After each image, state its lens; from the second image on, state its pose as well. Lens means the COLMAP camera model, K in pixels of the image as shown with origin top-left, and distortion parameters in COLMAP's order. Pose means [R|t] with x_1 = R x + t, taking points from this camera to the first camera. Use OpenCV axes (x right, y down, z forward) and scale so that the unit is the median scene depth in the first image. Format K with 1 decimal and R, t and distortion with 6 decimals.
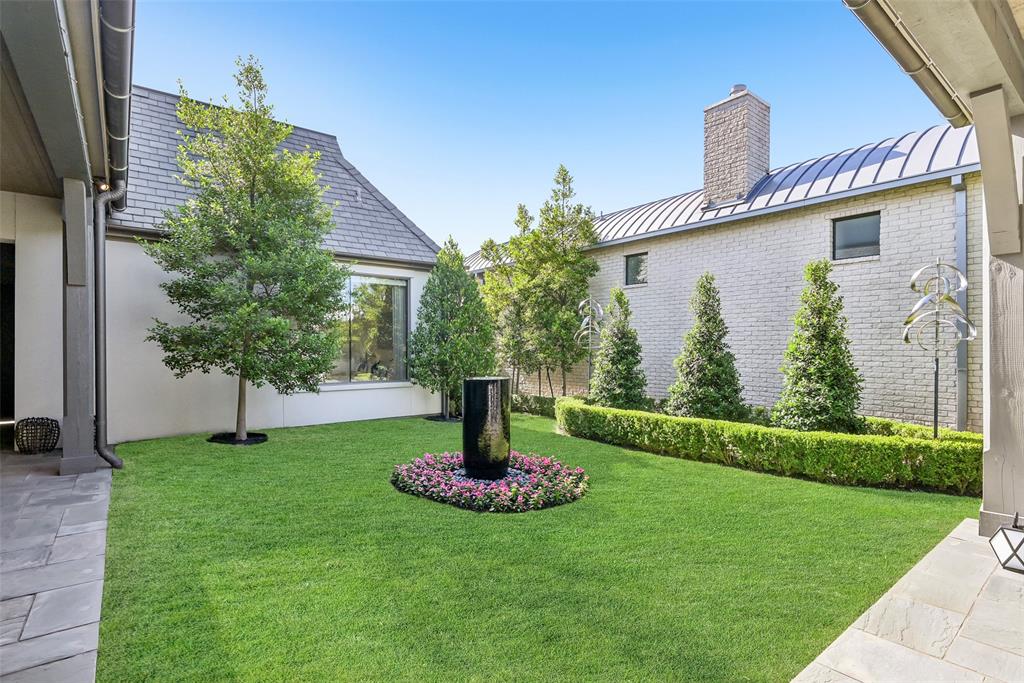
lens RADIAL K [[497.4, 0, 511.5], [0, 497.4, 350.7], [0, 0, 1]] dist [0.001086, -0.000789]
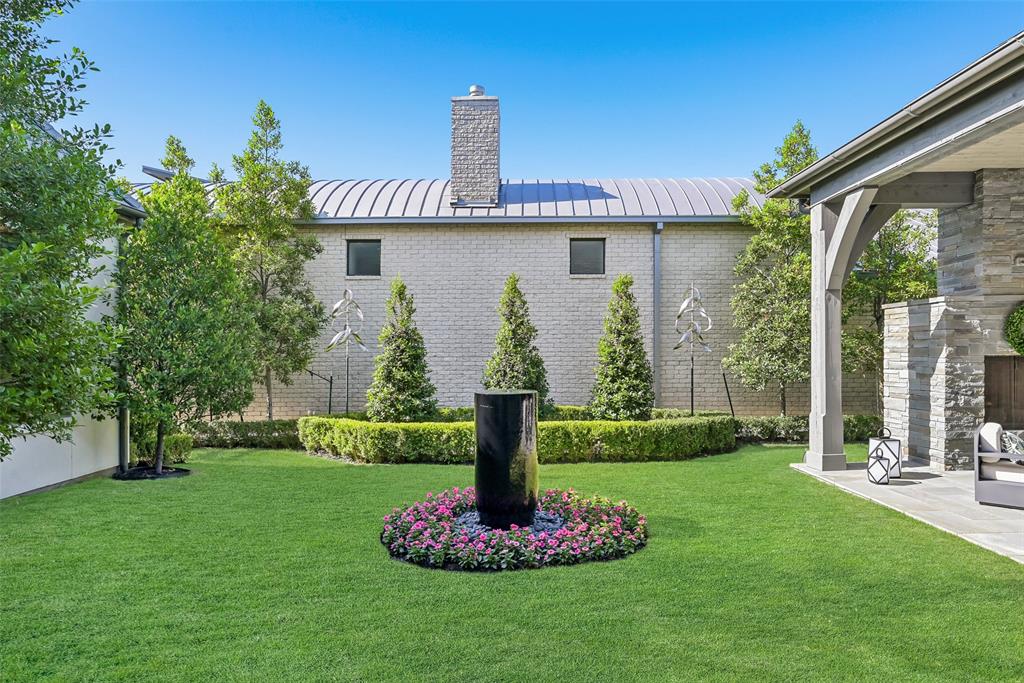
lens RADIAL K [[555.0, 0, 510.9], [0, 555.0, 356.2], [0, 0, 1]] dist [0.000284, -0.001905]
pose [[0.628242, -0.012494, 0.777918, -0.574659], [0.009939, 0.999918, 0.008032, -0.003883], [-0.777954, 0.002686, 0.628315, 0.388828]]
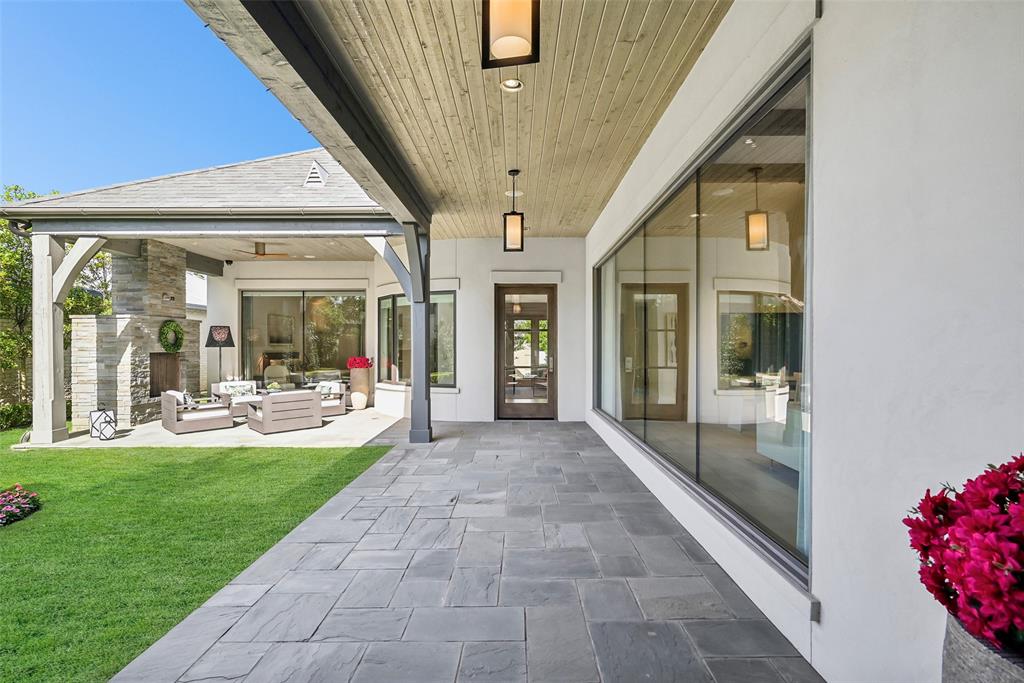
lens RADIAL K [[486.2, 0, 512.5], [0, 486.2, 343.8], [0, 0, 1]] dist [0.003918, -0.000277]
pose [[-0.778208, 0.003898, 0.627995, -0.988436], [0.004548, 0.999989, -0.000571, -0.008185], [-0.627990, 0.002412, -0.778217, 0.789352]]
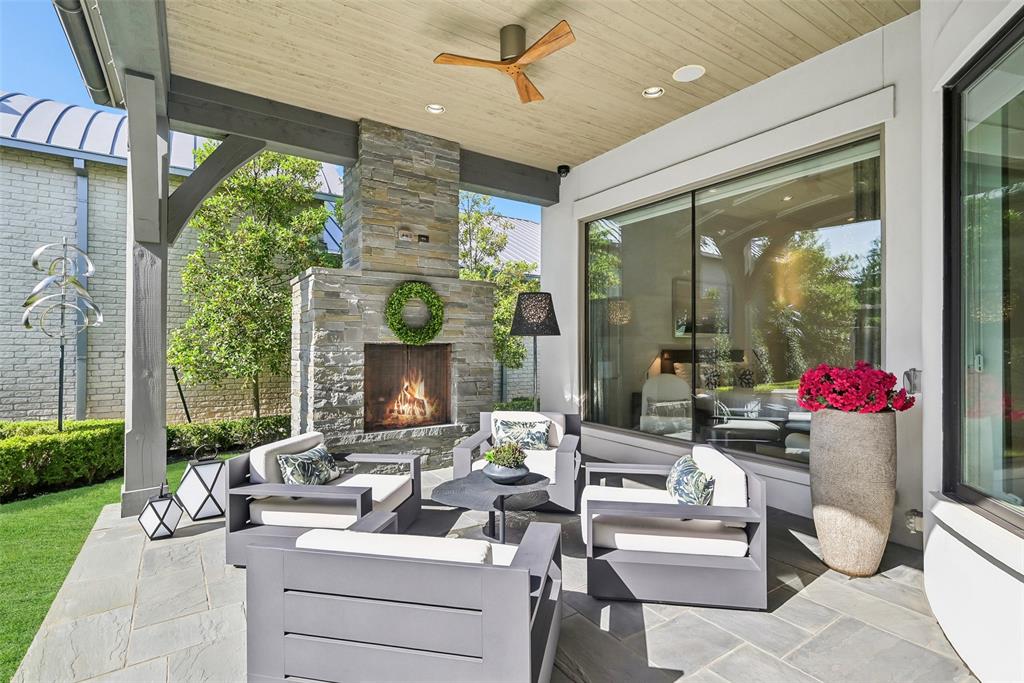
lens RADIAL K [[486.2, 0, 508.7], [0, 486.2, 340.6], [0, 0, 1]] dist [0.003918, -0.000277]
pose [[0.085316, 0.008820, 0.996315, 0.015969], [0.000814, 0.999960, -0.008922, 0.014341], [-0.996354, 0.001572, 0.085305, 0.082730]]
